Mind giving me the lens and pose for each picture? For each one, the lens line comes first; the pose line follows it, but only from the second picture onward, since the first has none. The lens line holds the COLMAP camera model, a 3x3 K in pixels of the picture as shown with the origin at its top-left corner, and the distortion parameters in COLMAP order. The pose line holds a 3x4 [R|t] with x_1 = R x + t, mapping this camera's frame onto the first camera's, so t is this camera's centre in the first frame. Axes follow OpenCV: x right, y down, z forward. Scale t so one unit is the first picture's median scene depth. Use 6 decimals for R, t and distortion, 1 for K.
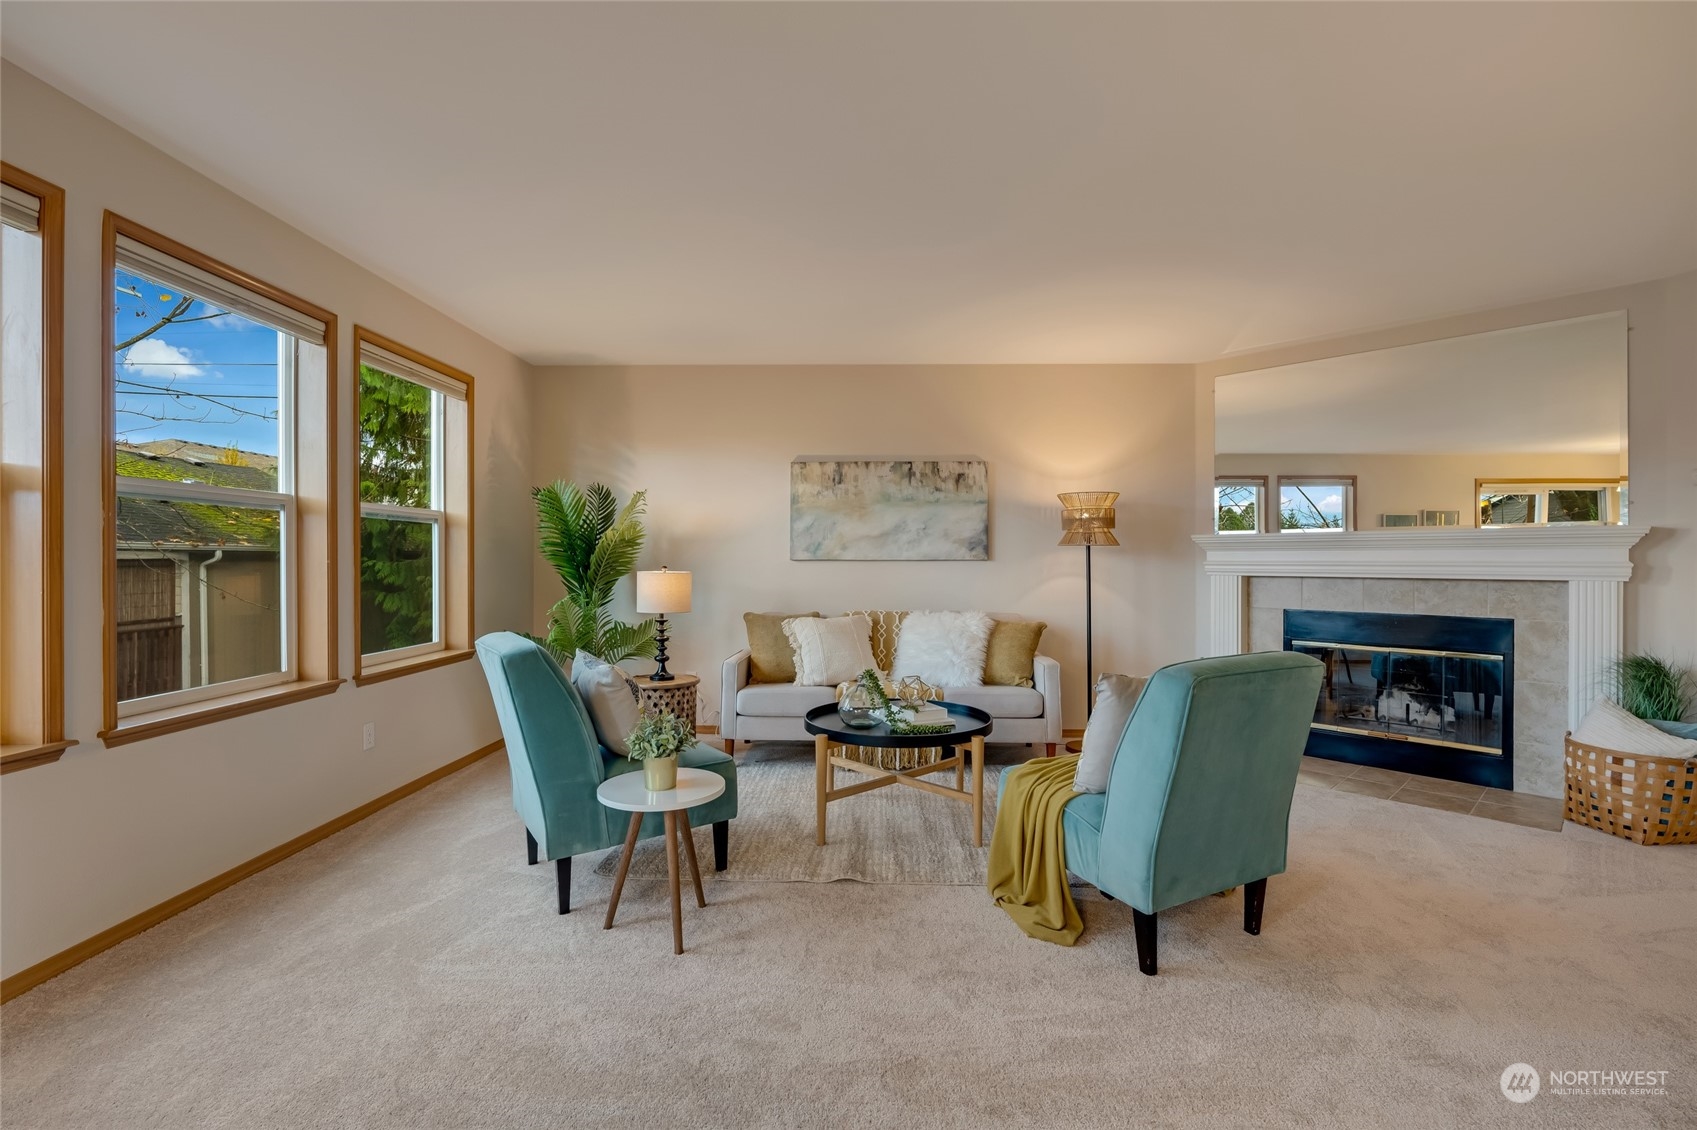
lens RADIAL K [[745.5, 0, 850.0], [0, 745.5, 560.1], [0, 0, 1]] dist [-0.001119, 0.000654]
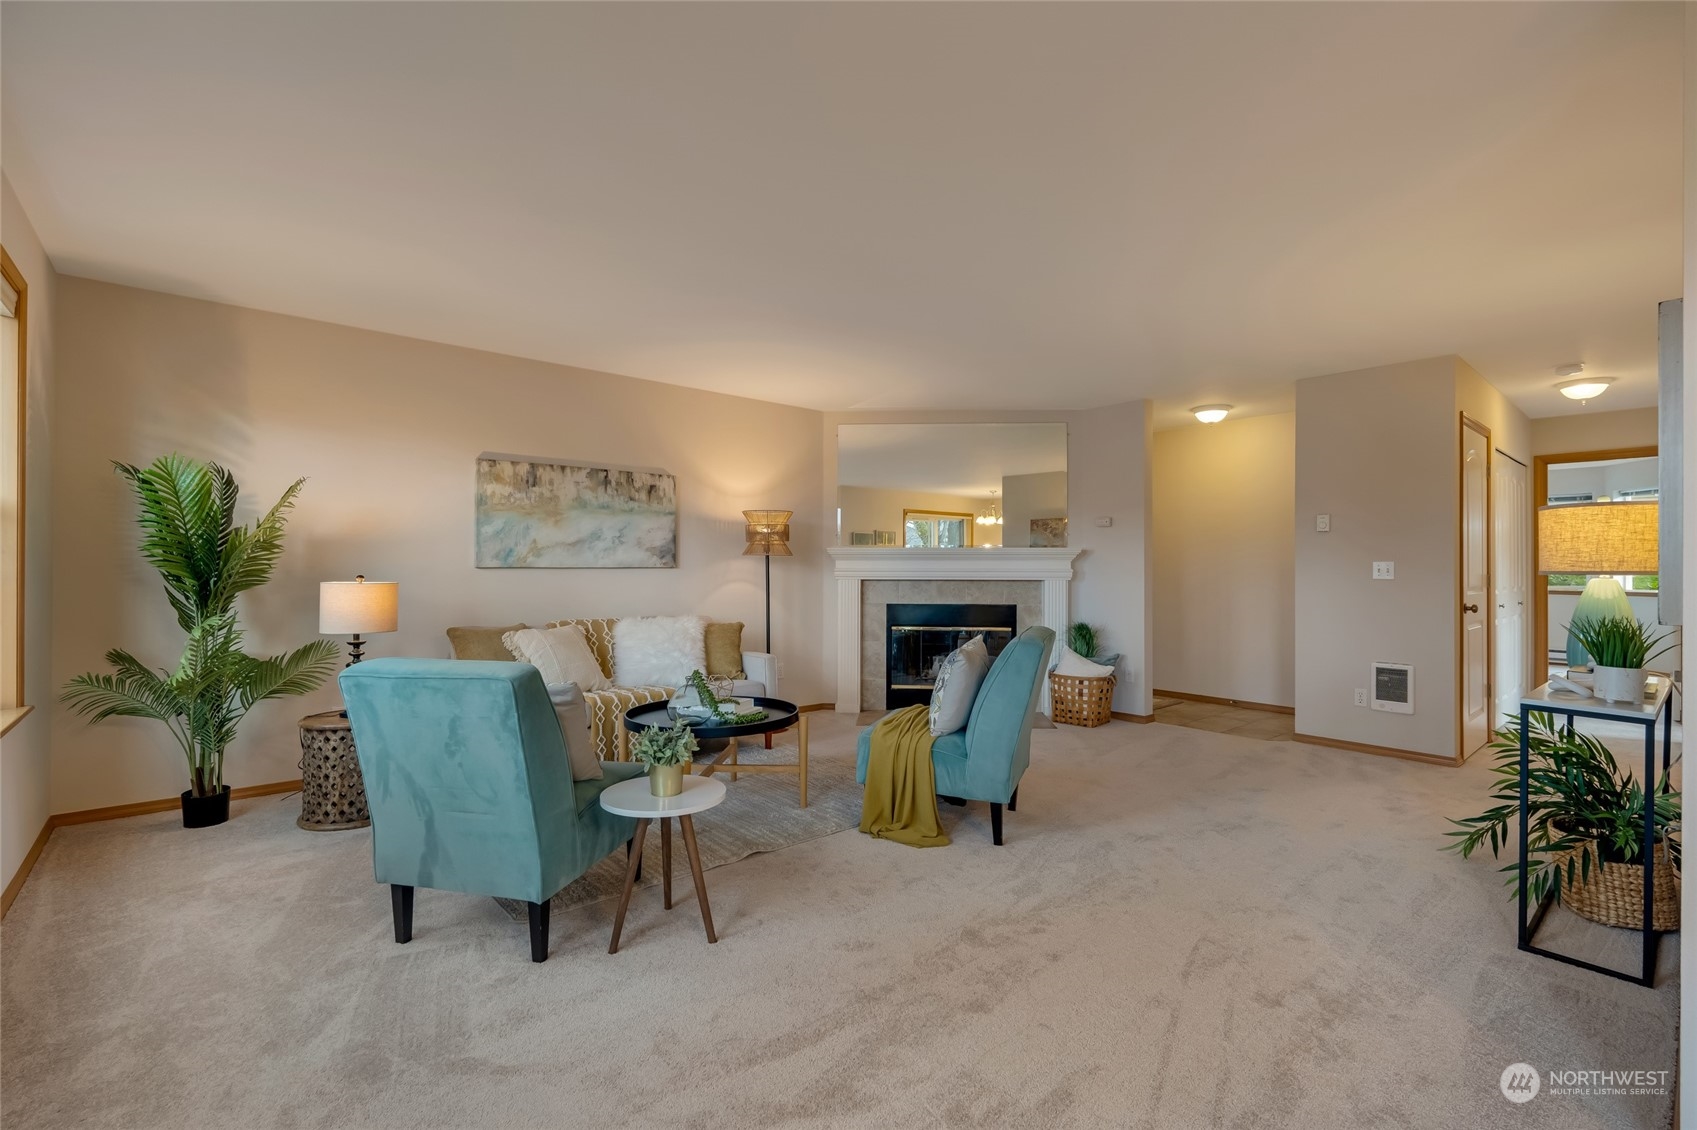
lens RADIAL K [[751.3, 0, 839.2], [0, 751.3, 558.0], [0, 0, 1]] dist [0.001129, 0.000163]
pose [[0.744239, 0.008917, 0.667854, -0.408219], [-0.000486, 0.999918, -0.012809, -0.000195], [-0.667913, 0.009209, 0.744183, 0.043170]]
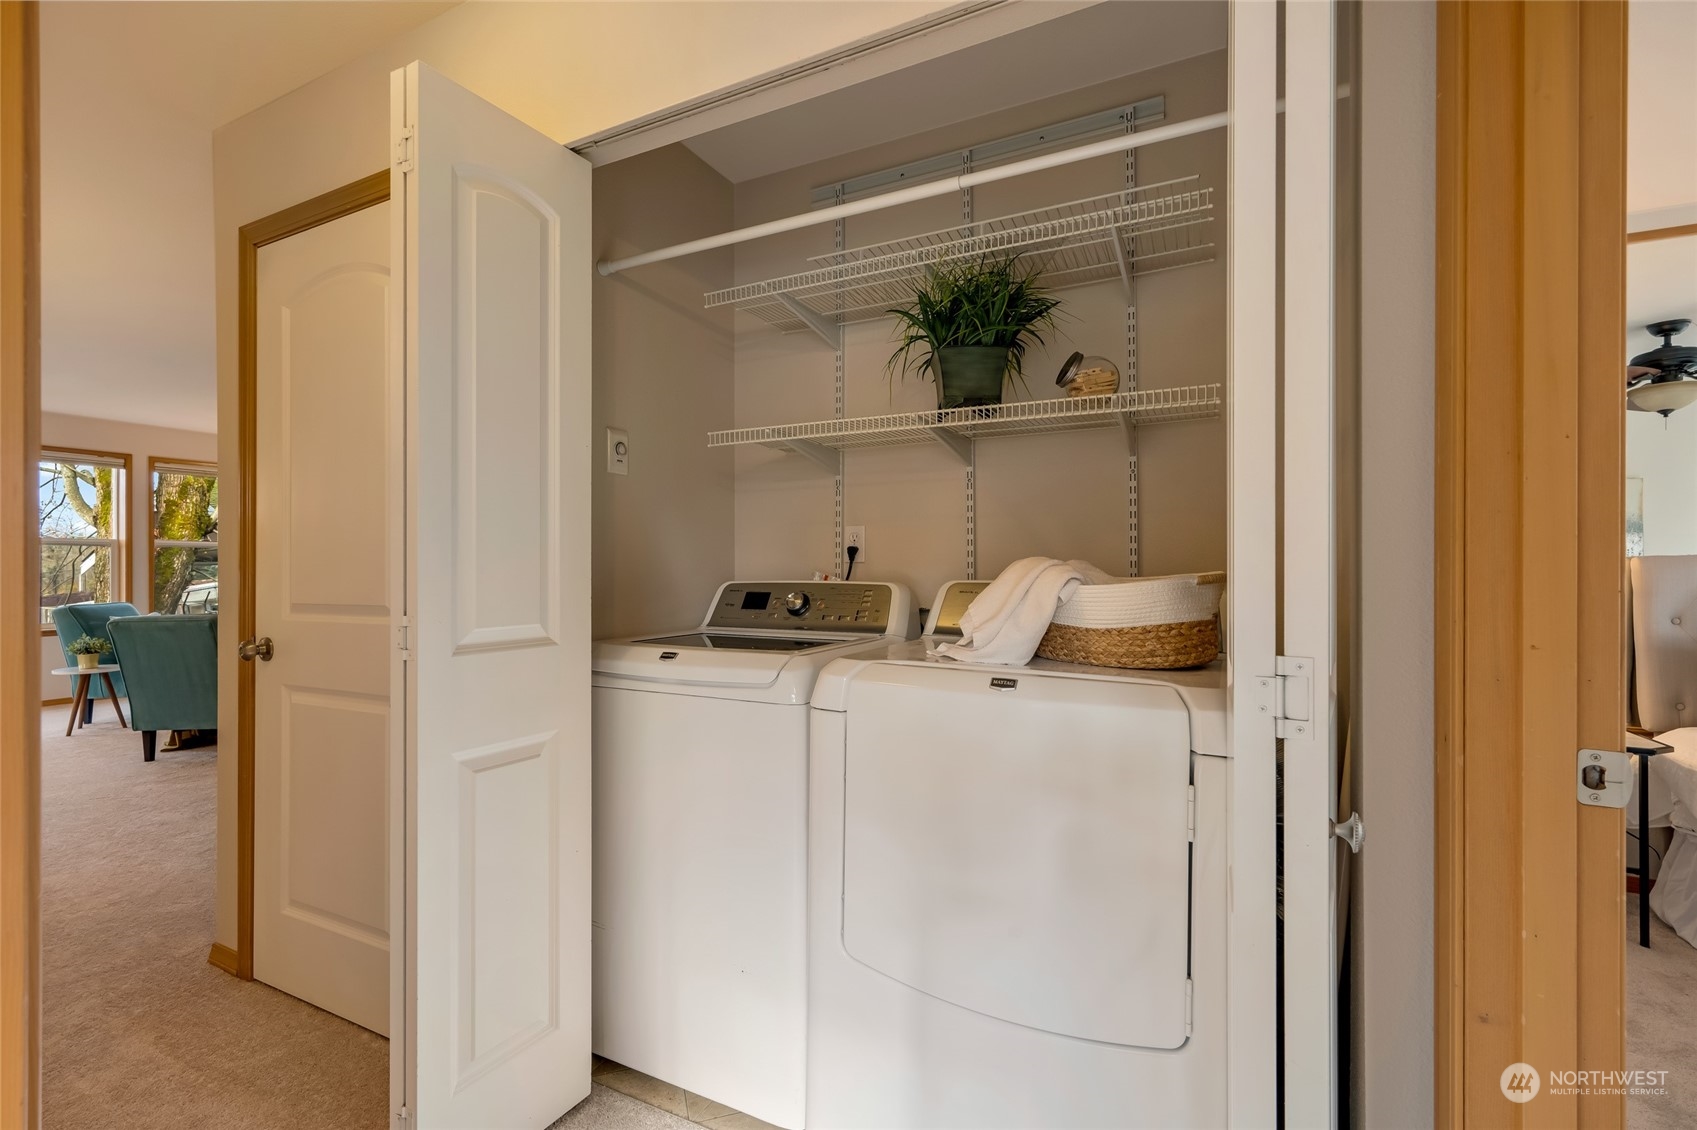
lens RADIAL K [[745.5, 0, 850.0], [0, 745.5, 560.1], [0, 0, 1]] dist [-0.001119, 0.000654]
pose [[0.907197, -0.008993, -0.420611, 1.500628], [0.005507, 0.999940, -0.009501, 0.004408], [0.420671, 0.006303, 0.907191, -0.048051]]
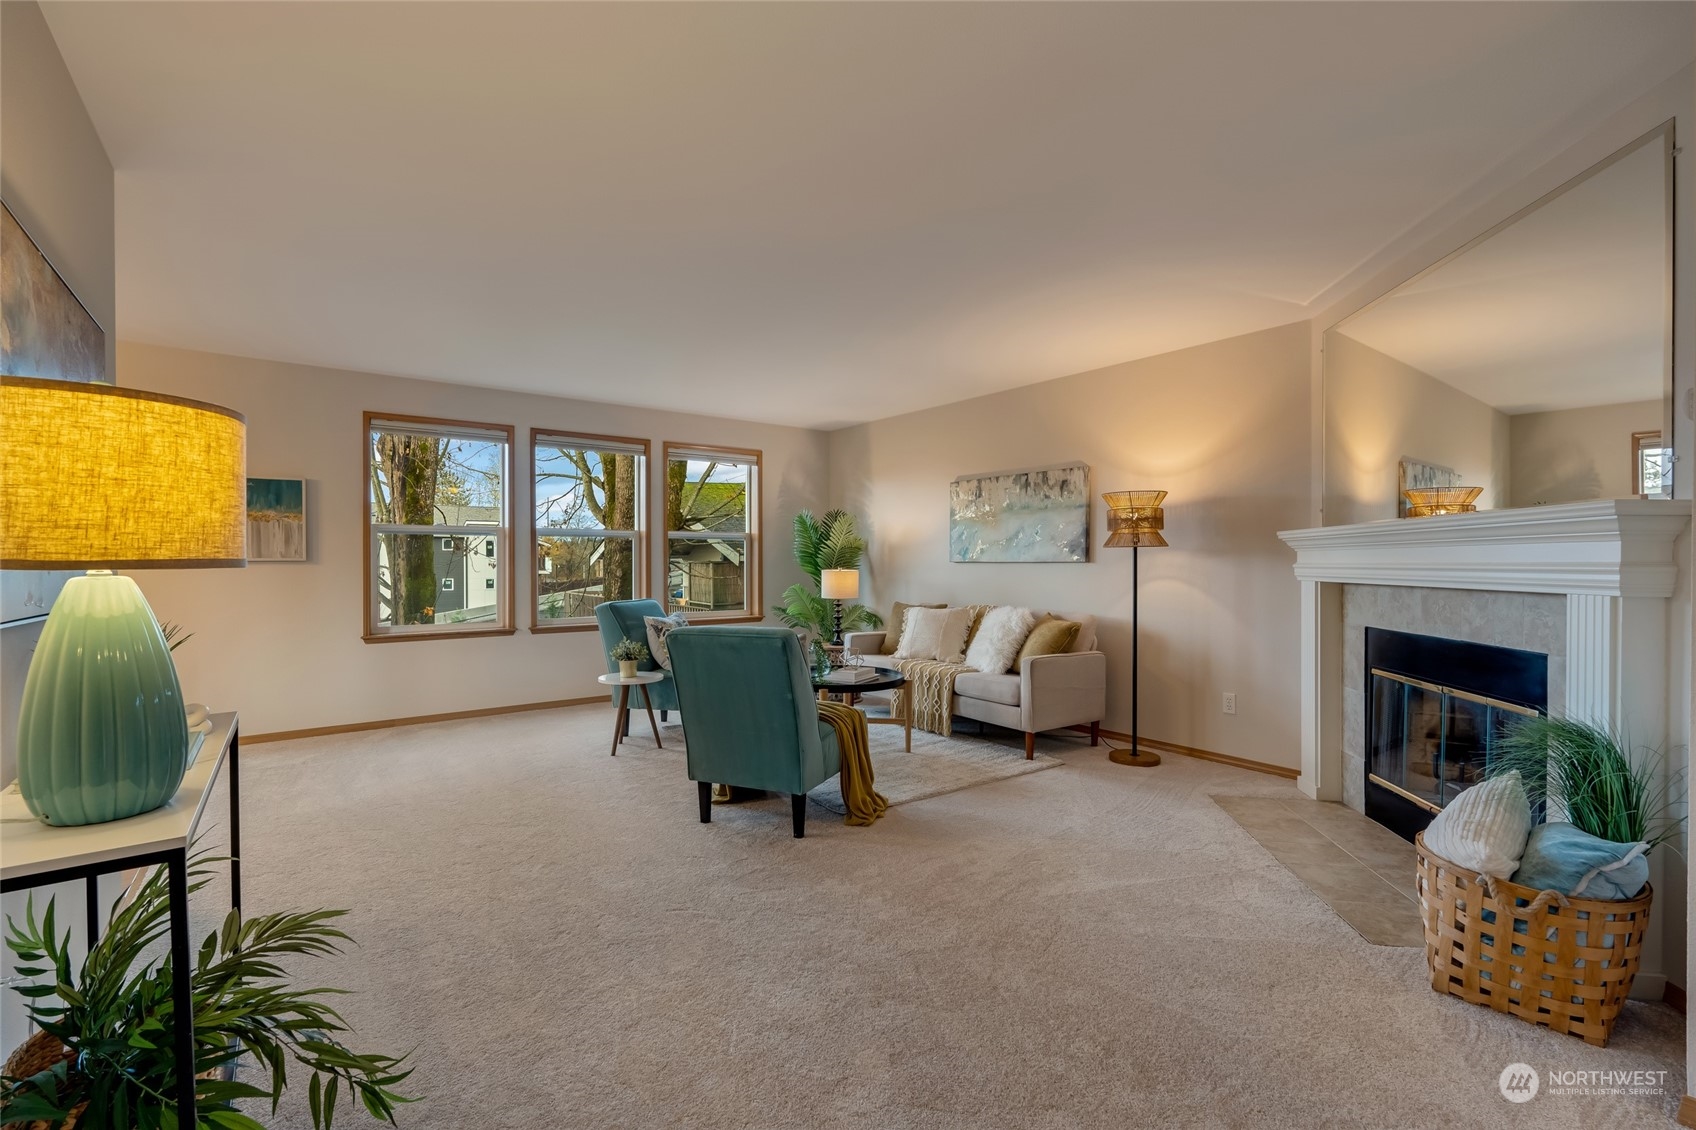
lens RADIAL K [[745.1, 0, 849.5], [0, 745.1, 560.1], [0, 0, 1]] dist [-0.001119, 0.000654]
pose [[0.628523, -0.001742, -0.777789, 0.877868], [-0.002089, 0.999990, -0.003927, 0.002214], [0.777788, 0.004093, 0.628513, 0.114240]]
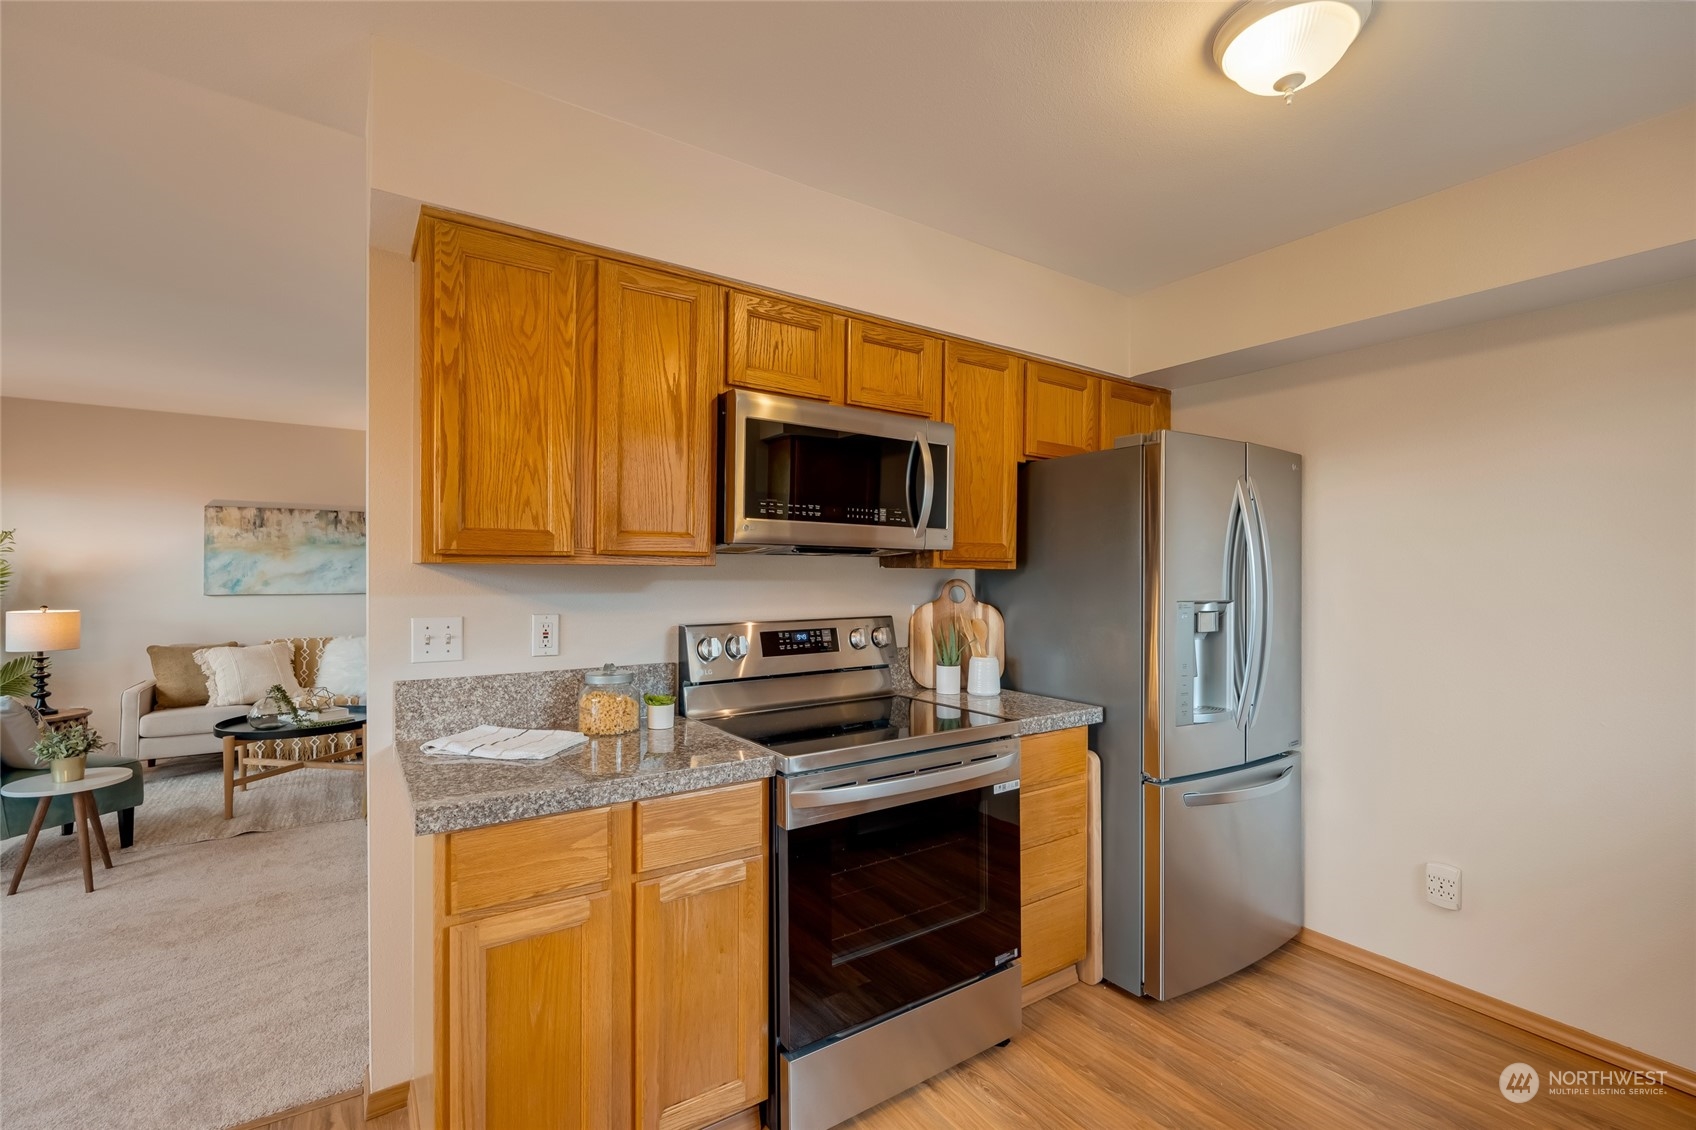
lens RADIAL K [[744.4, 0, 847.4], [0, 744.4, 574.7], [0, 0, 1]] dist [-0.004441, 0.000137]
pose [[0.813530, -0.000815, 0.581523, 0.062276], [-0.002547, 0.999984, 0.004965, -0.043340], [-0.581518, -0.005520, 0.813515, -0.493334]]
